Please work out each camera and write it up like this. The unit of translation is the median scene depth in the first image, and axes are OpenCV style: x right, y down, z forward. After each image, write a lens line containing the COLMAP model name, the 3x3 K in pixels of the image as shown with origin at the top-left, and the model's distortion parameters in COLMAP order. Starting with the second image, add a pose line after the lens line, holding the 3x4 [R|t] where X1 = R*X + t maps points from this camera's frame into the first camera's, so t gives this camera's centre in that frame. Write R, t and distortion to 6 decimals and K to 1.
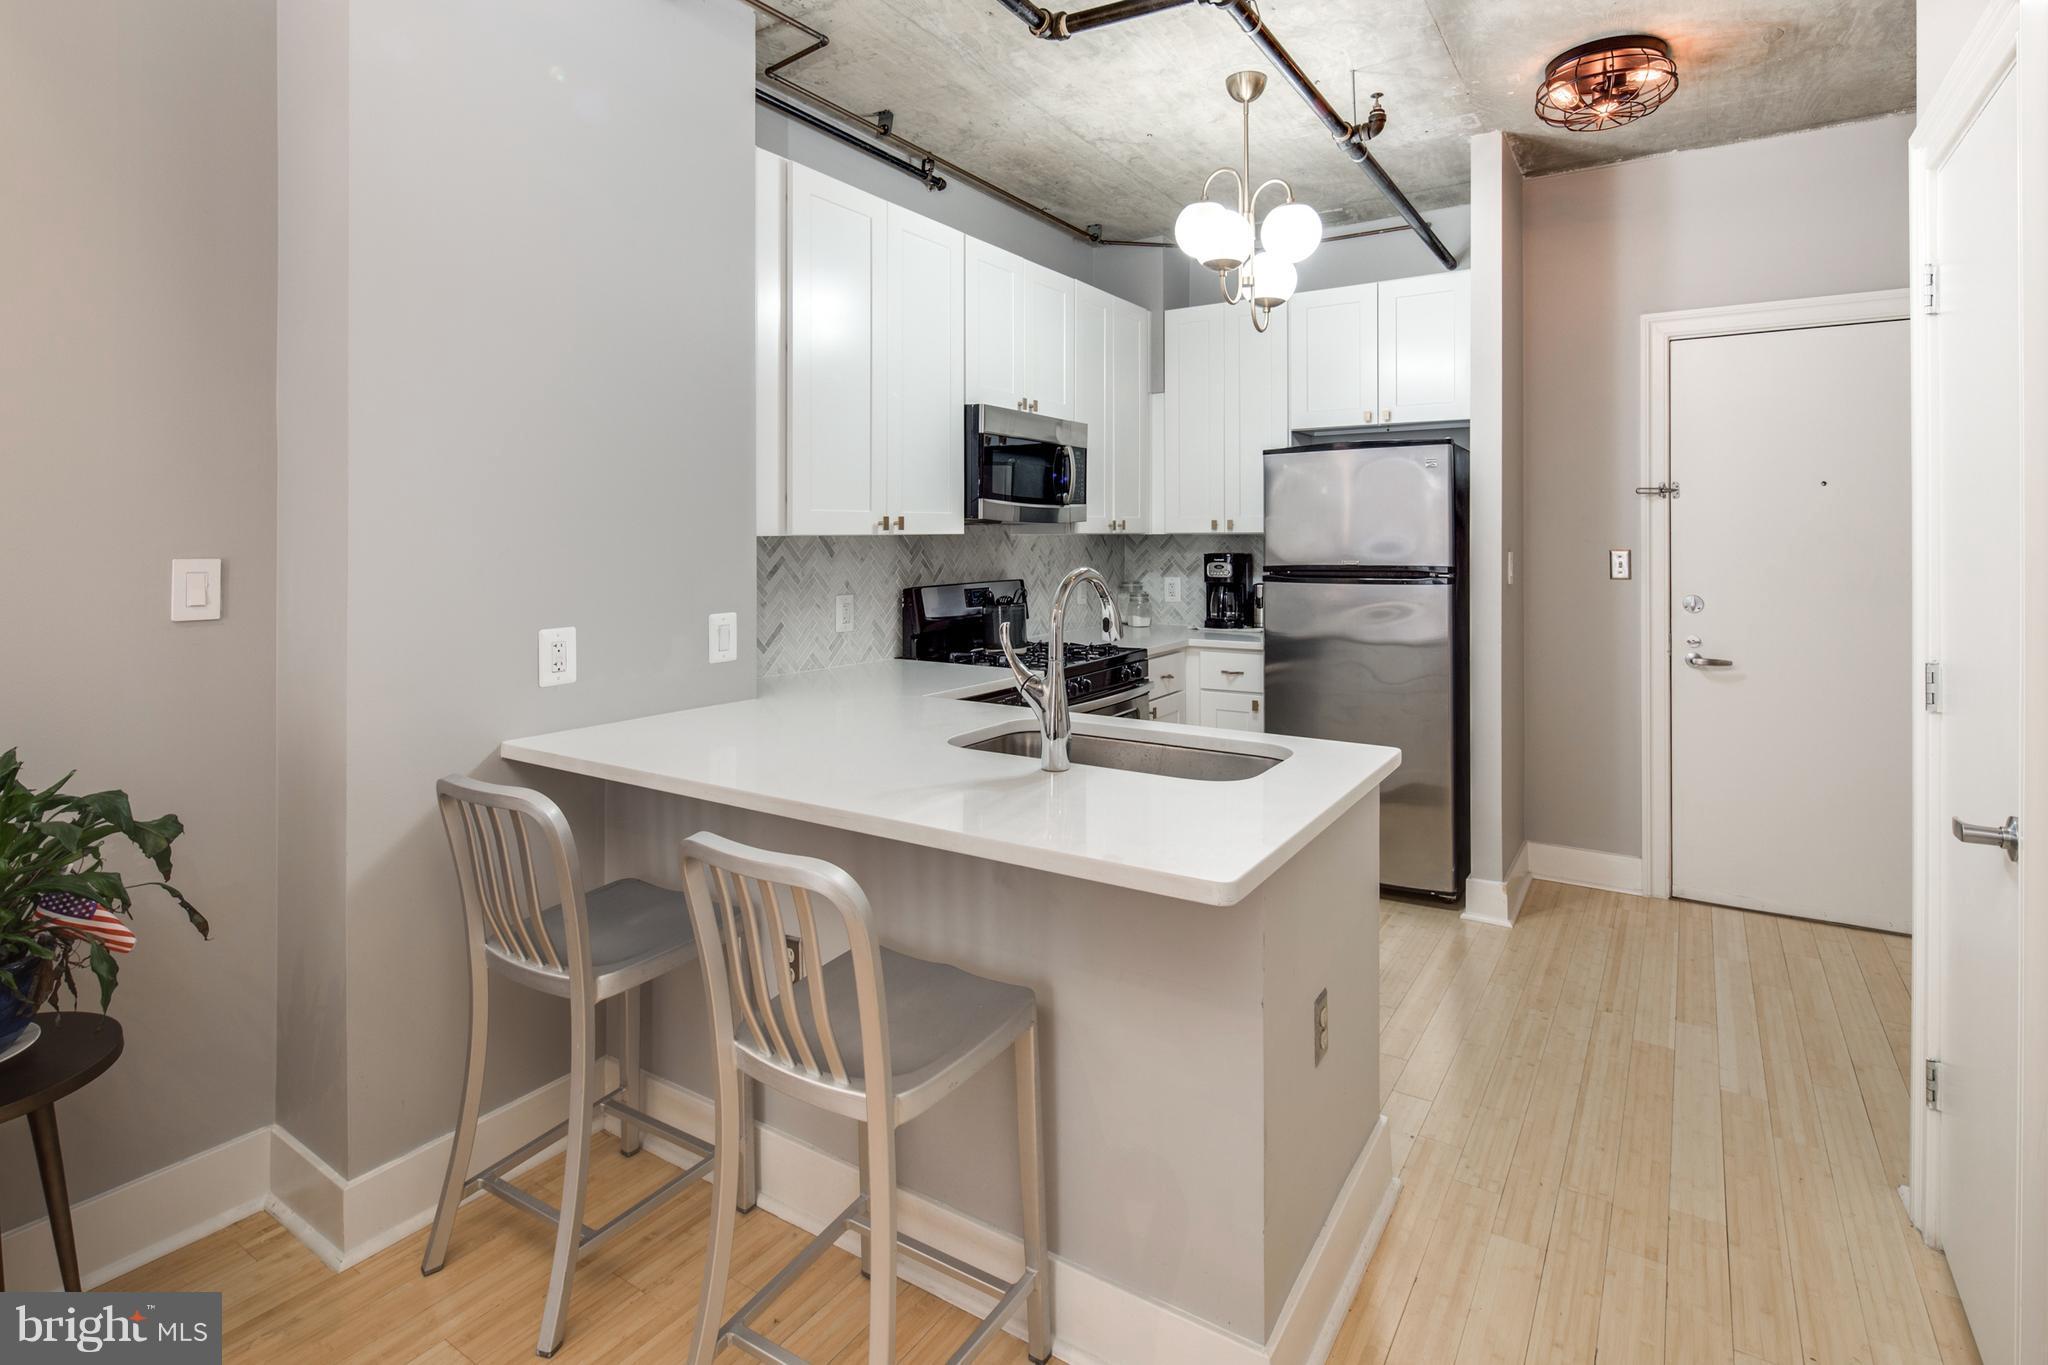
lens RADIAL K [[1013.8, 0, 1023.8], [0, 1013.8, 537.9], [0, 0, 1]] dist [-0.000975, -0.000517]
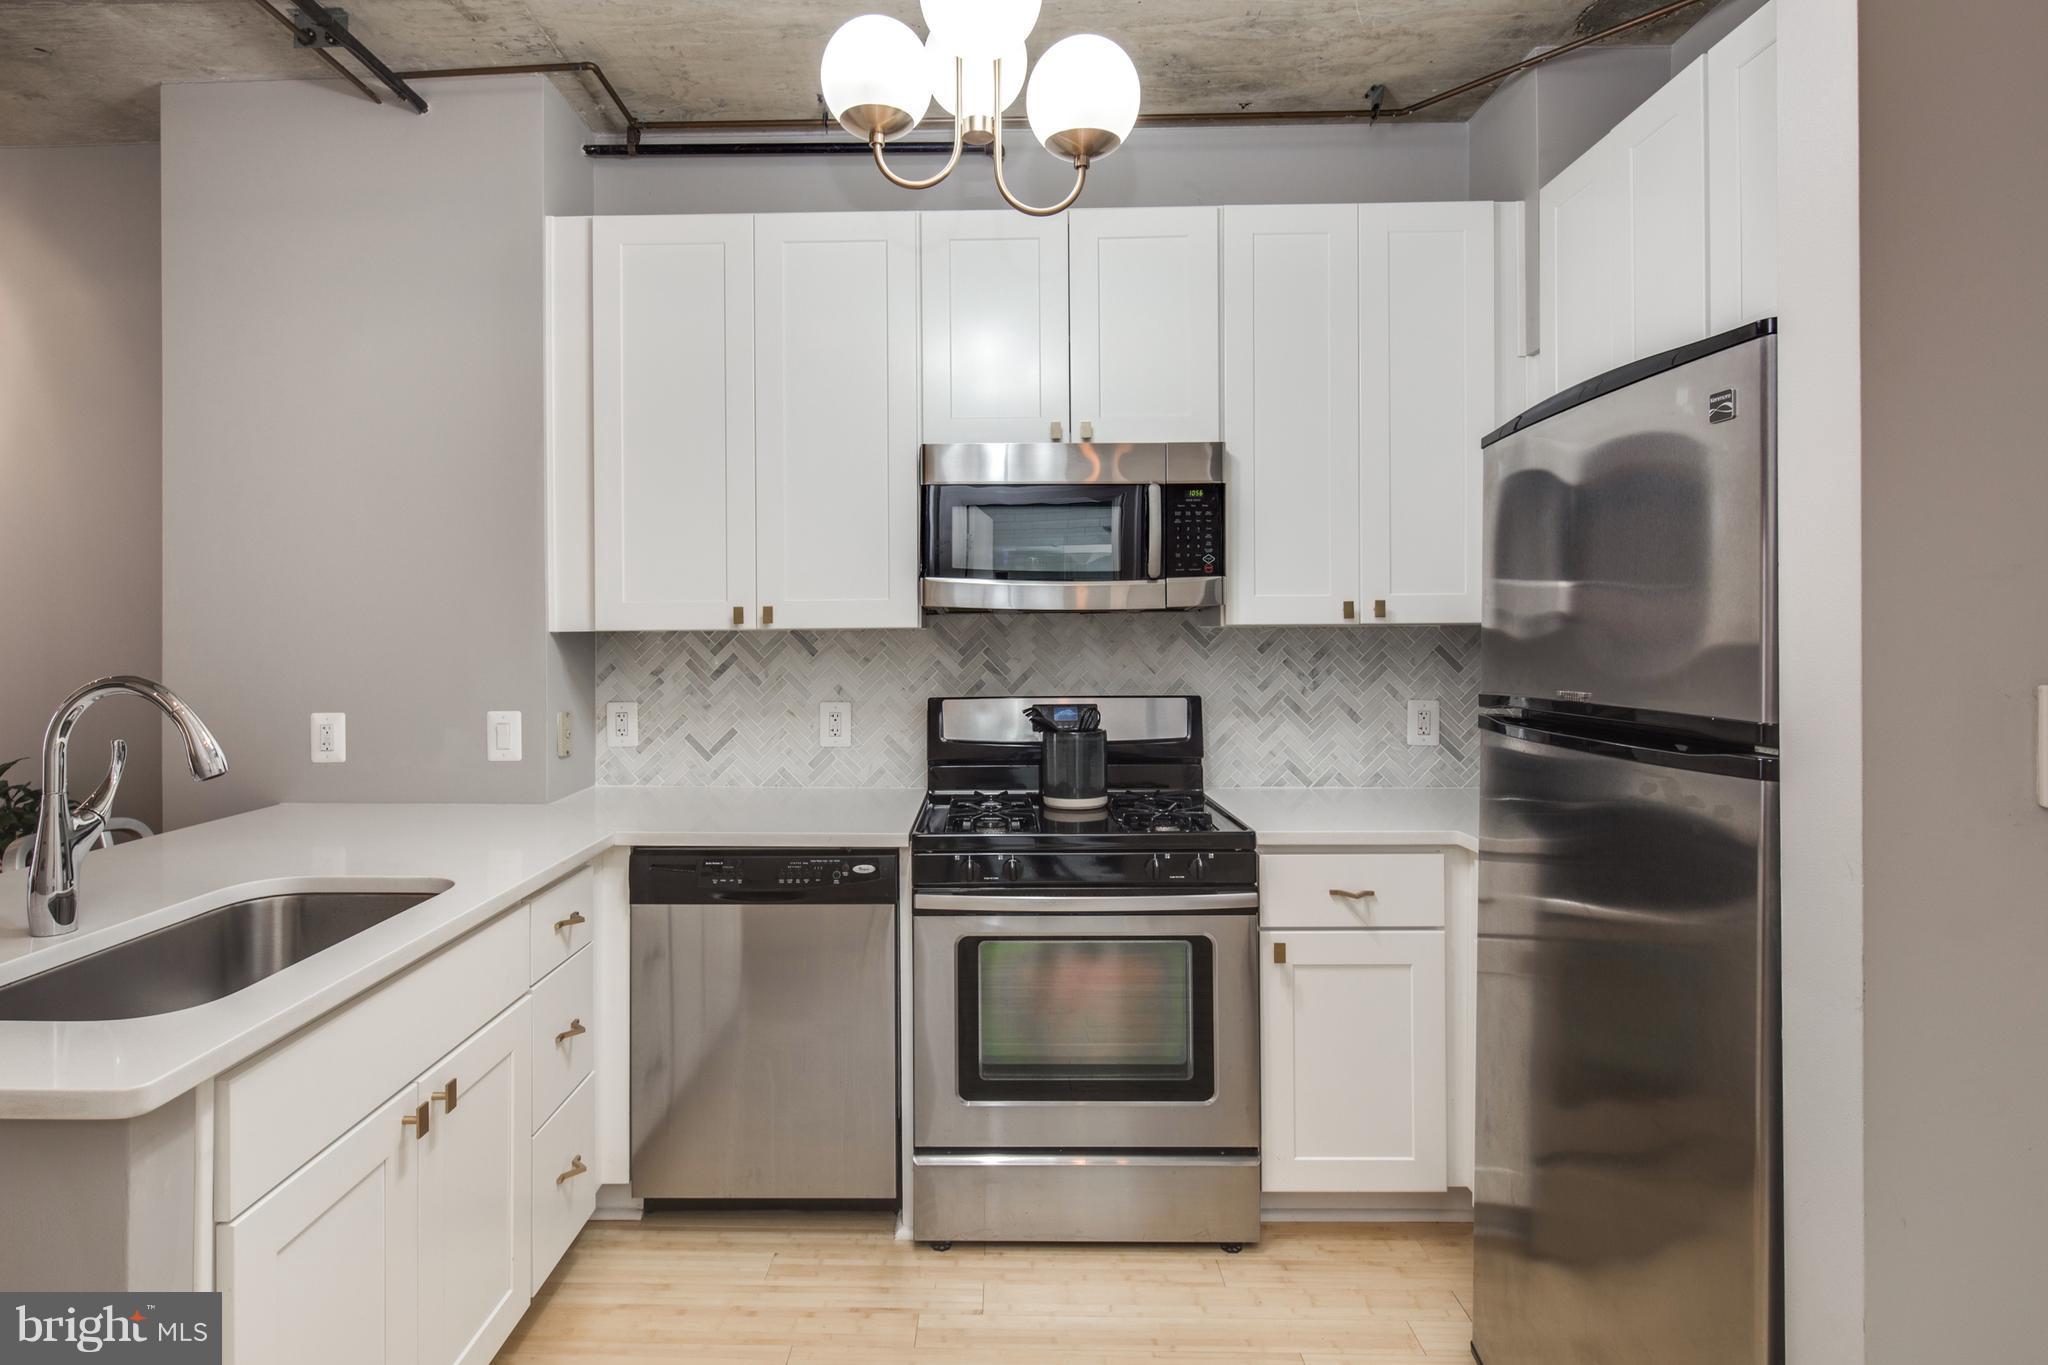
lens RADIAL K [[1027.2, 0, 982.5], [0, 1027.2, 630.3], [0, 0, 1]] dist [-0.000031, -0.002118]
pose [[0.526920, -0.000287, -0.849915, 0.599095], [0.002145, 0.999997, 0.000993, -0.002545], [0.849912, -0.002346, 0.526919, 0.665573]]
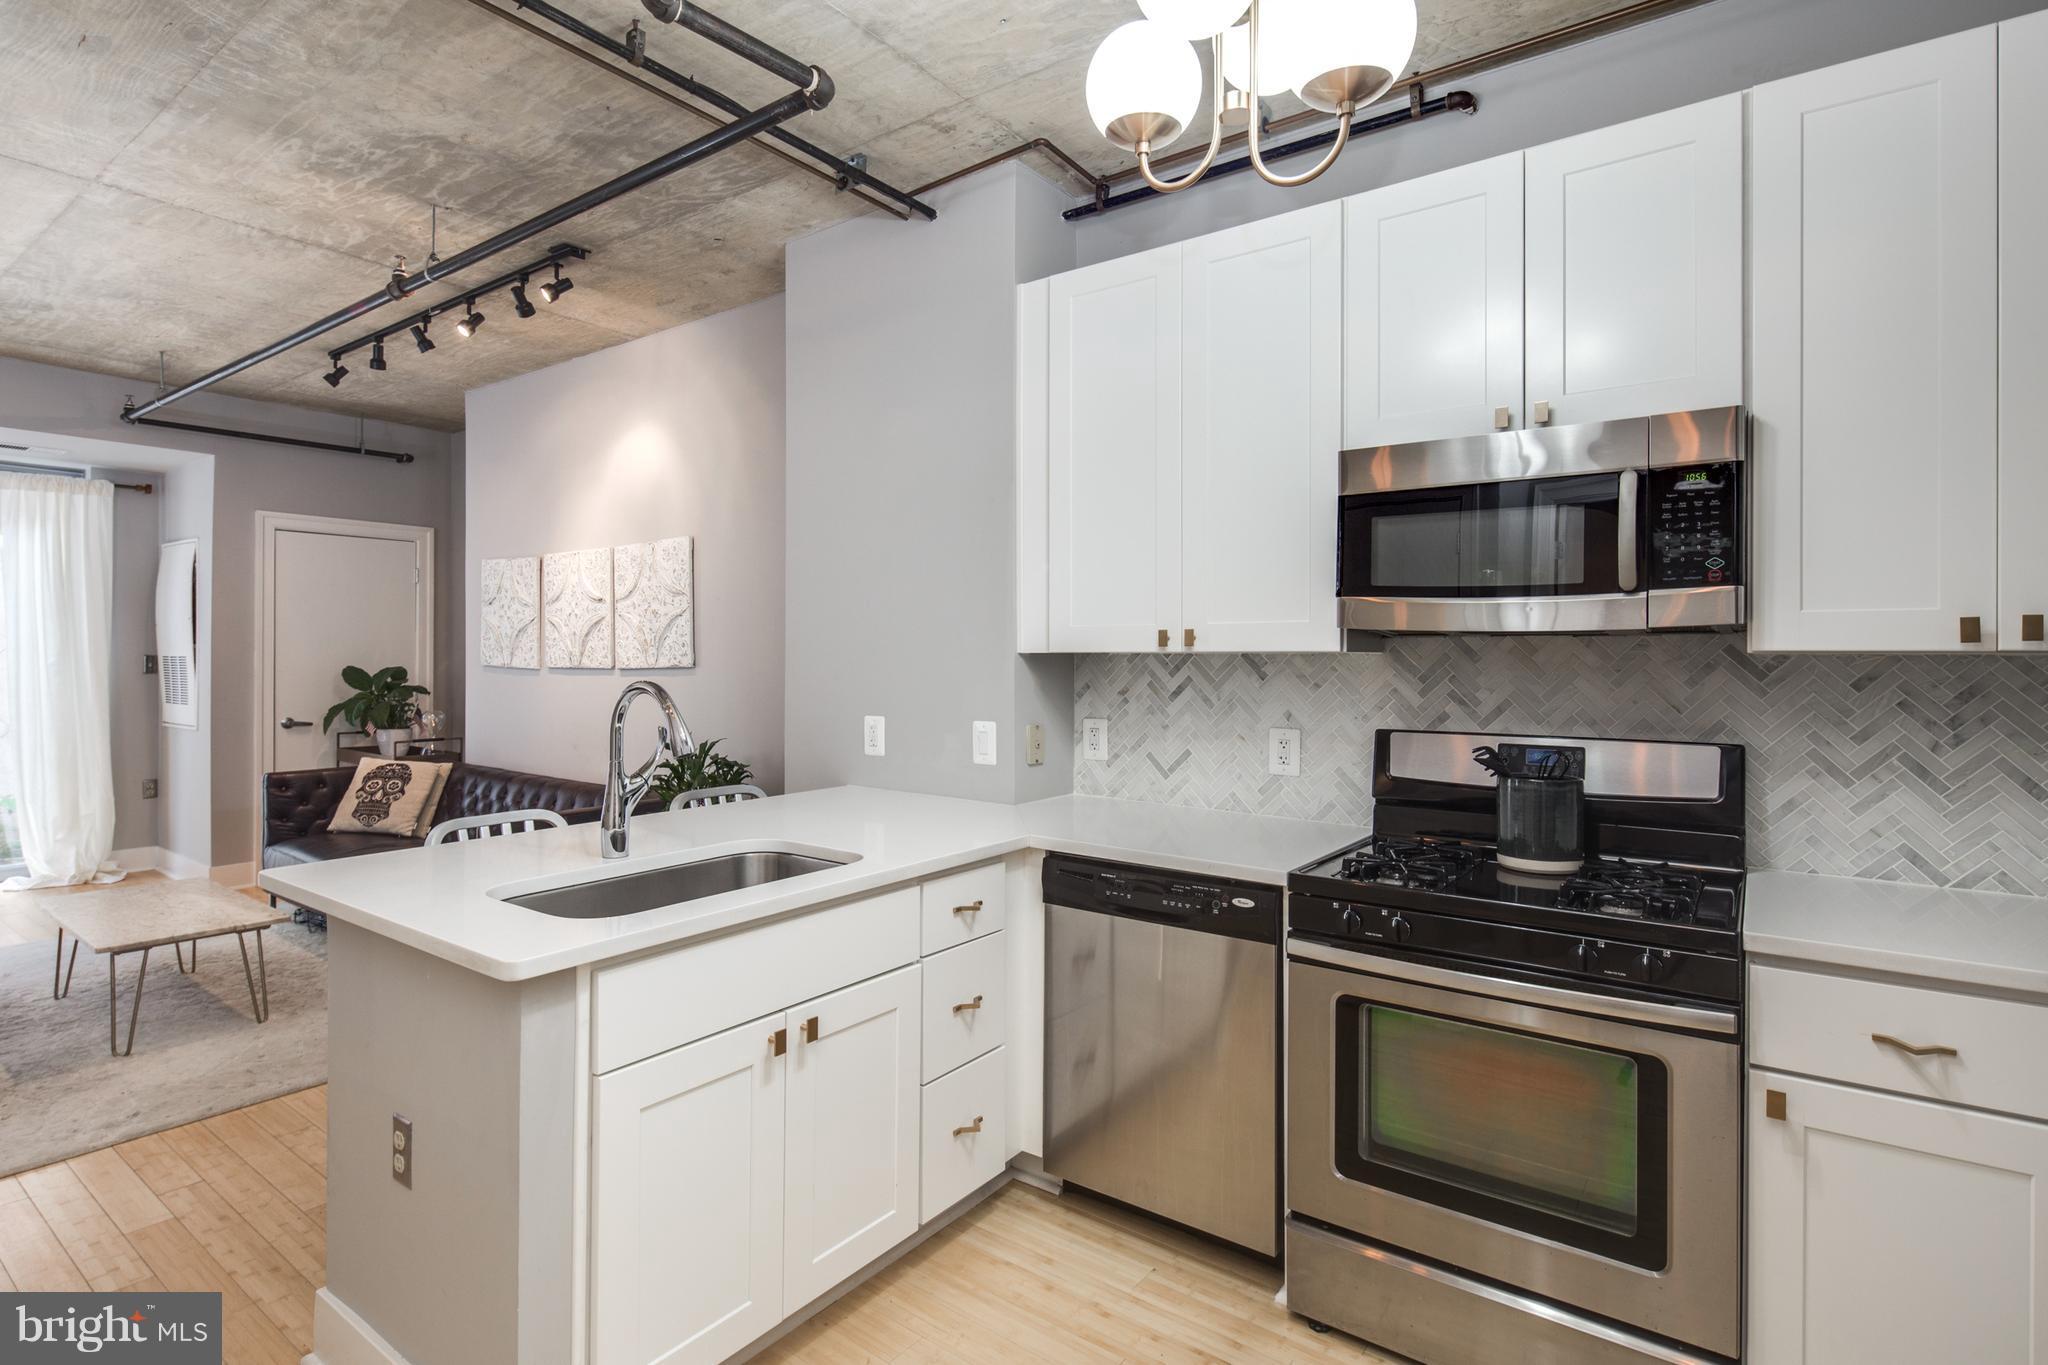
lens RADIAL K [[1014.3, 0, 1018.2], [0, 1014.3, 656.0], [0, 0, 1]] dist [-0.000814, -0.000605]
pose [[-0.064278, 0.004401, -0.997922, 0.629494], [-0.005863, 0.999971, 0.004787, -0.002921], [0.997915, 0.006159, -0.064250, 0.847698]]
